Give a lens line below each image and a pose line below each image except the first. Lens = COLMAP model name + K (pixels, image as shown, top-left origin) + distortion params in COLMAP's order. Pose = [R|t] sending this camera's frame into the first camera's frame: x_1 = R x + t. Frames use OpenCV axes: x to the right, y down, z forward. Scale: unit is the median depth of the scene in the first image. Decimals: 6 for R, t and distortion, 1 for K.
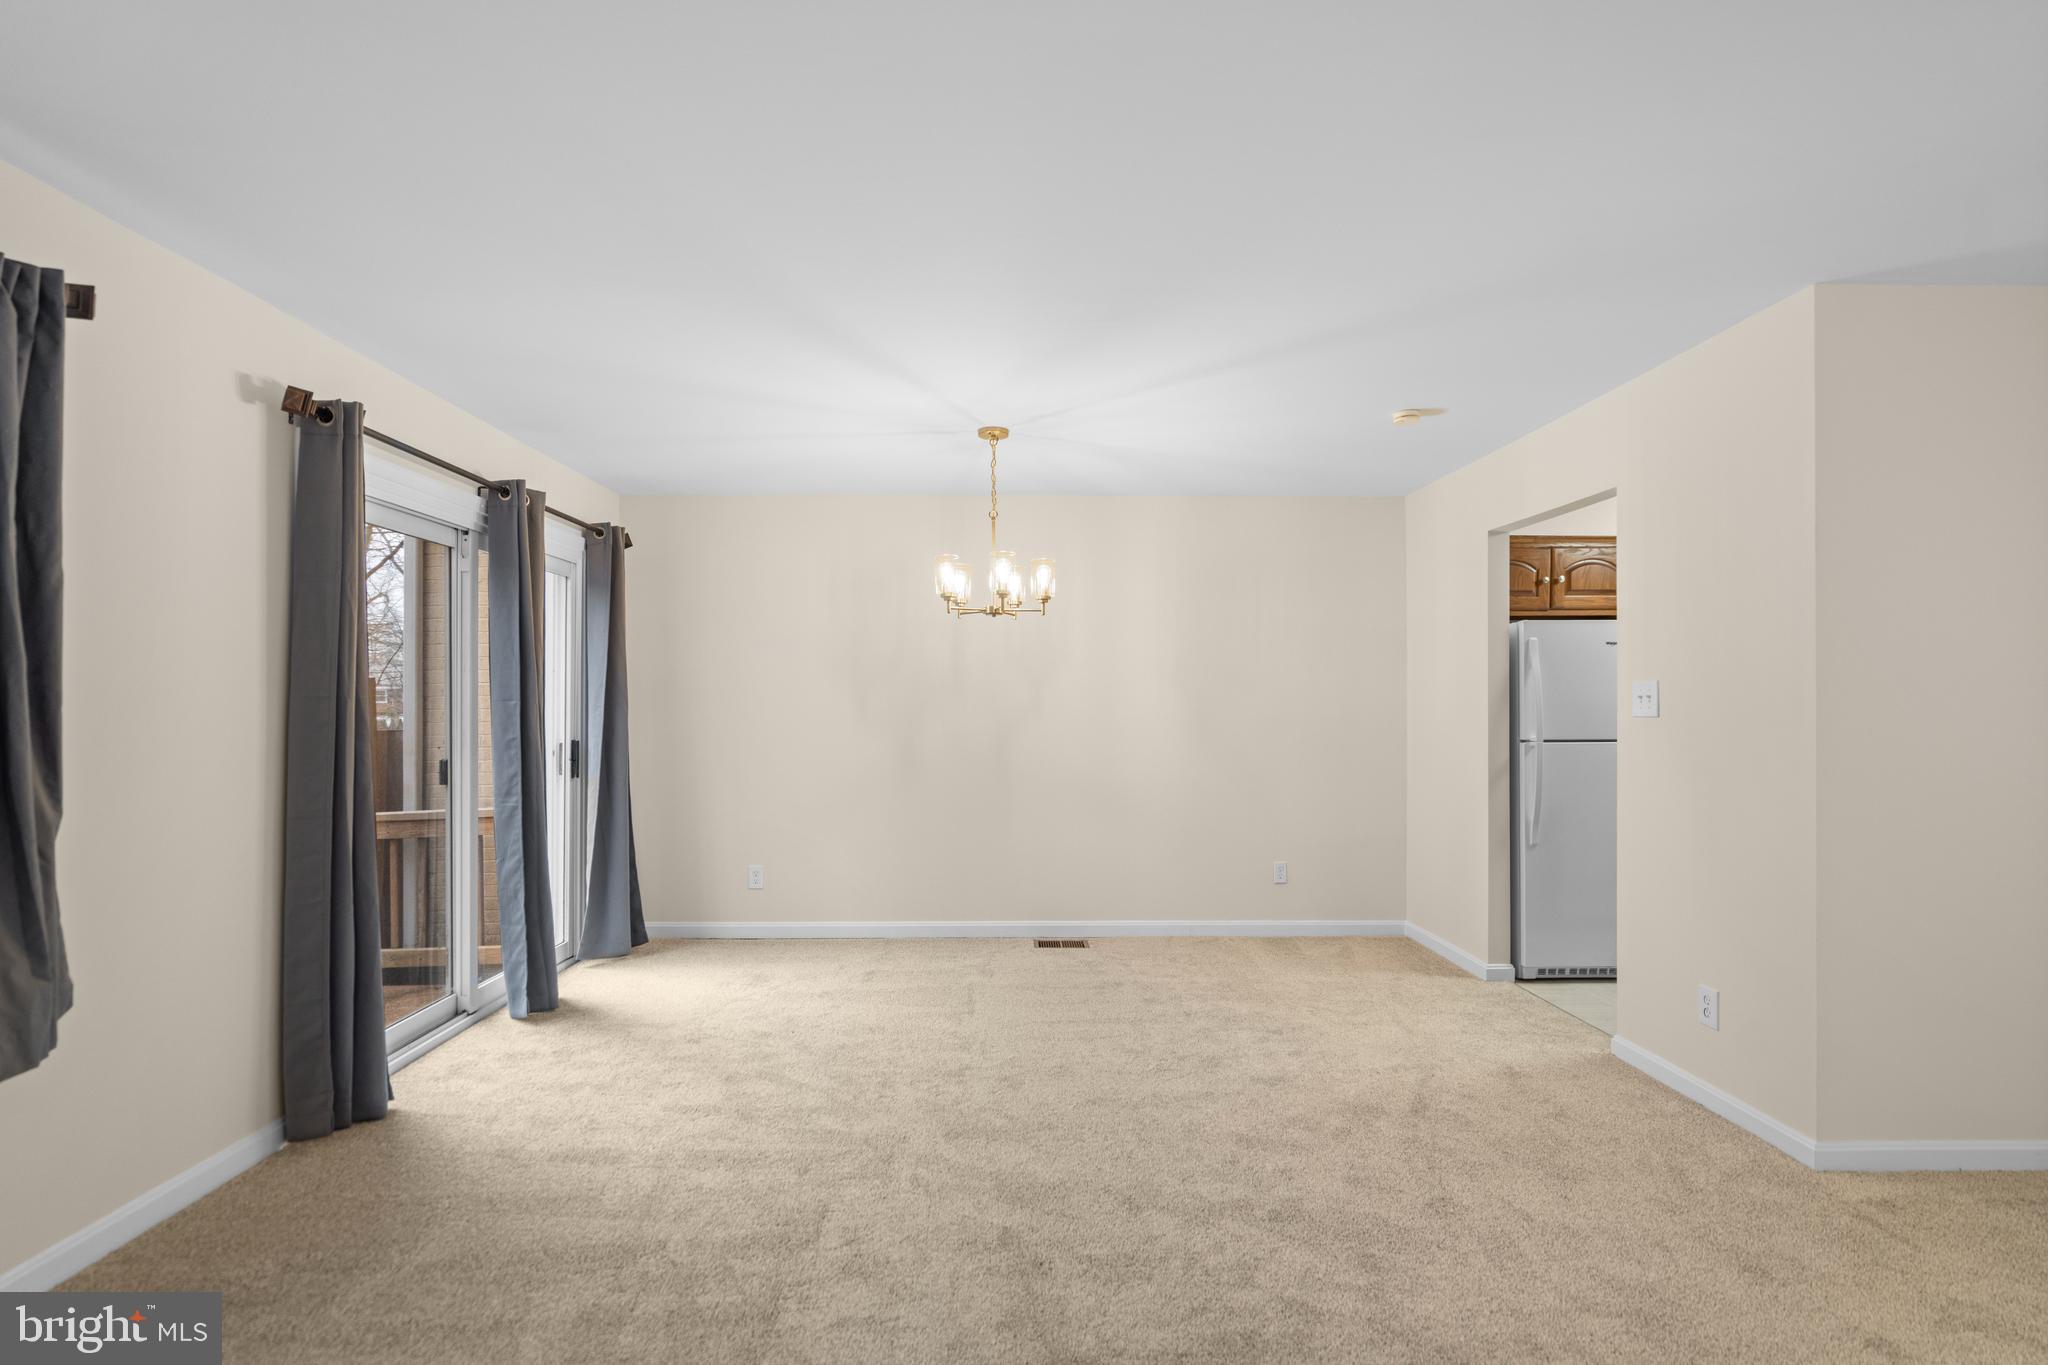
lens RADIAL K [[944.2, 0, 1027.9], [0, 944.2, 708.4], [0, 0, 1]] dist [-0.000283, 0.002315]
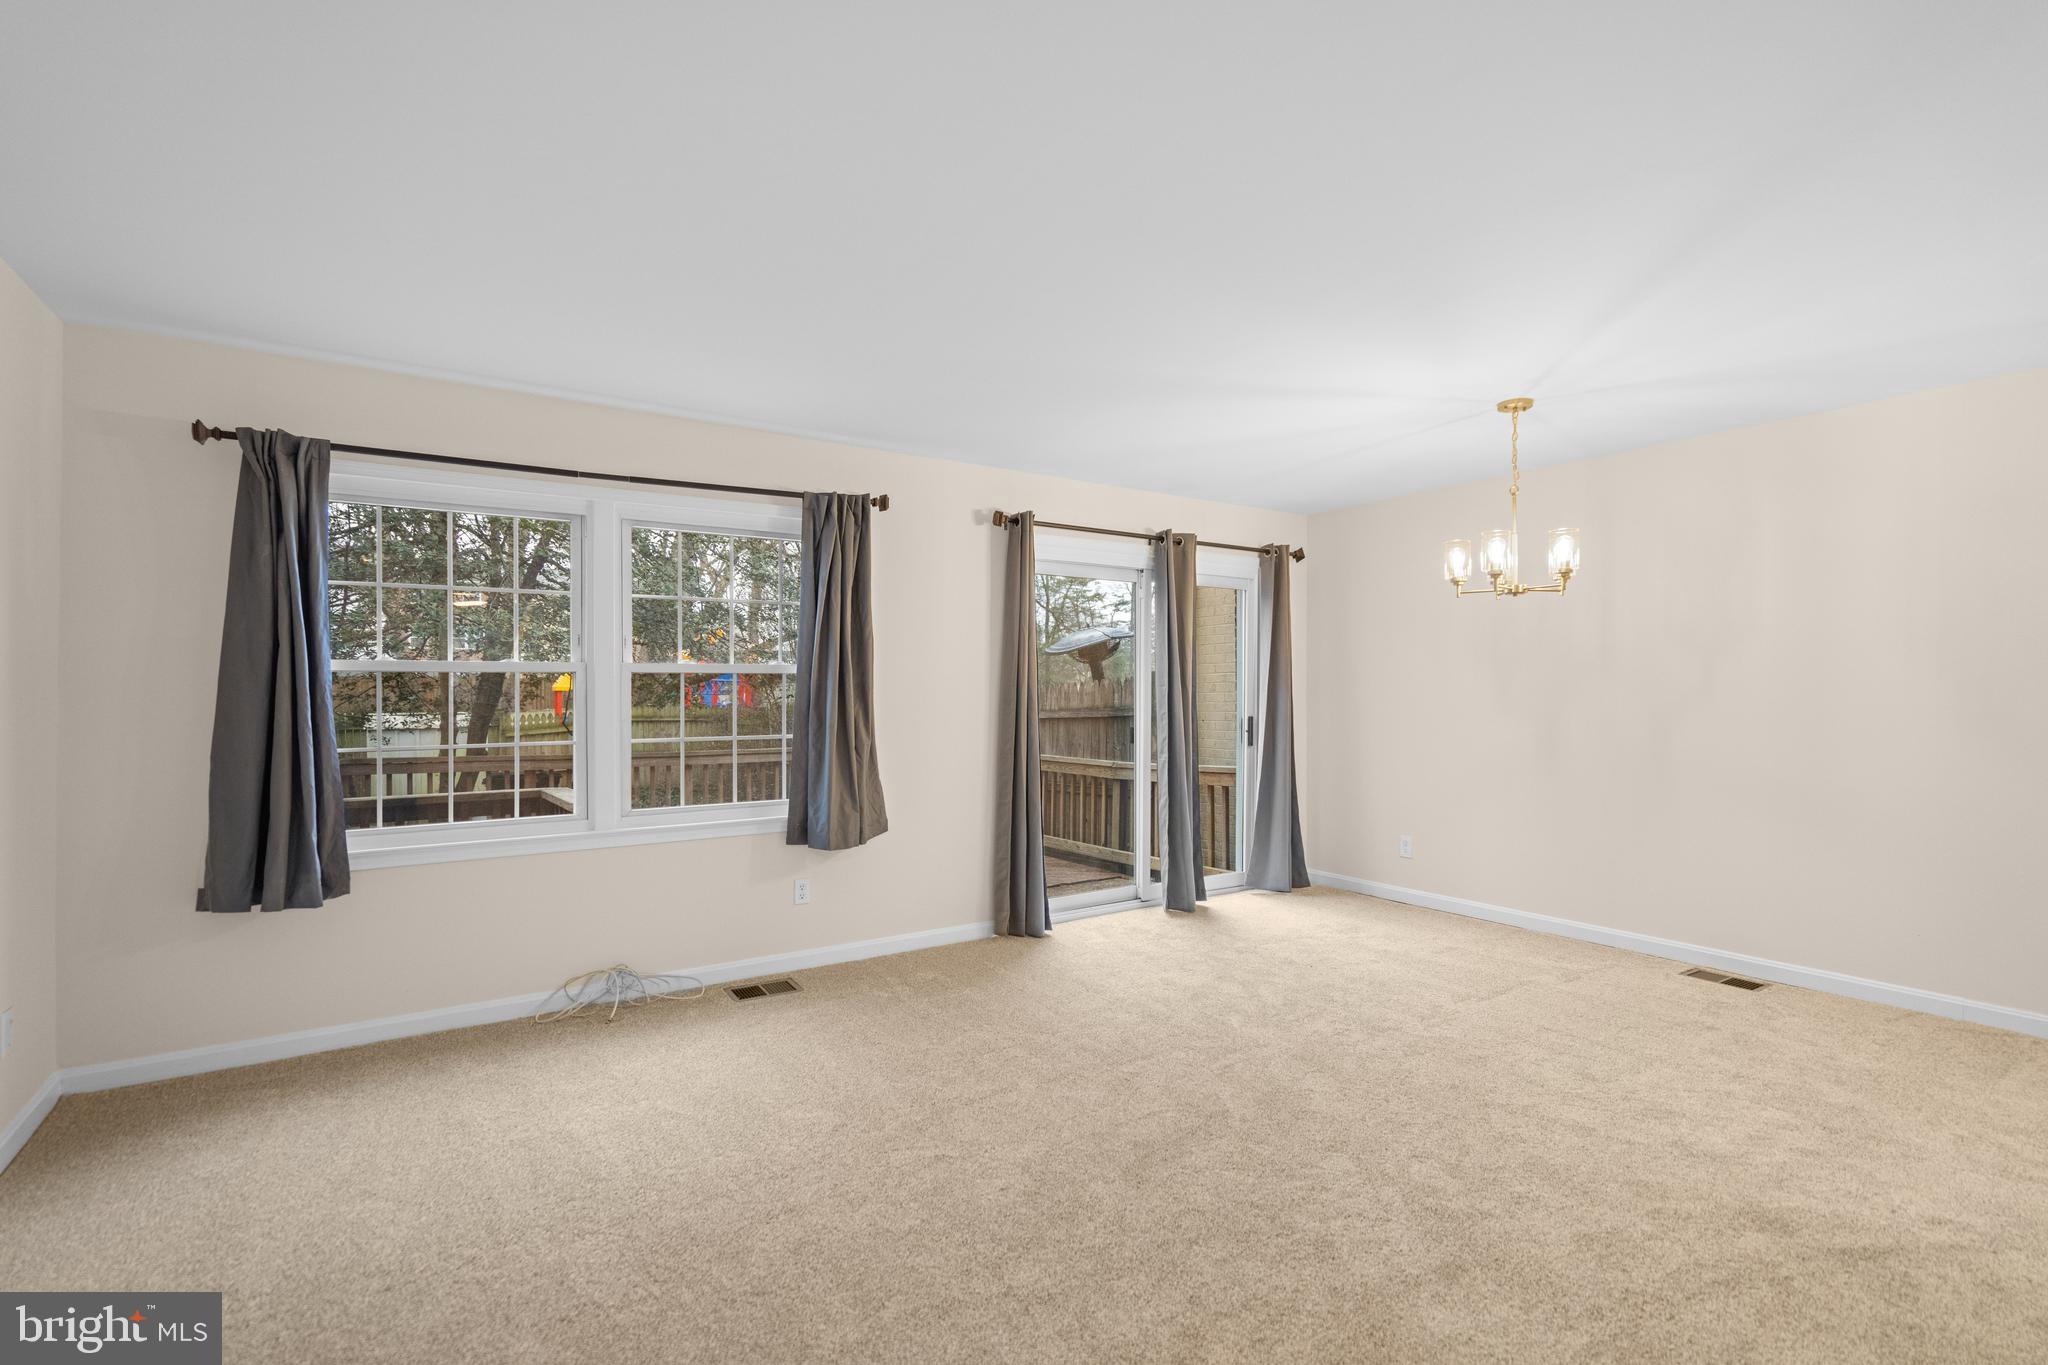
lens RADIAL K [[944.2, 0, 1035.0], [0, 944.2, 688.0], [0, 0, 1]] dist [-0.000283, 0.002315]
pose [[0.538140, -0.002841, -0.842851, 0.576056], [-0.000810, 0.999992, -0.003888, 0.000961], [0.842855, 0.002775, 0.538133, 0.078948]]
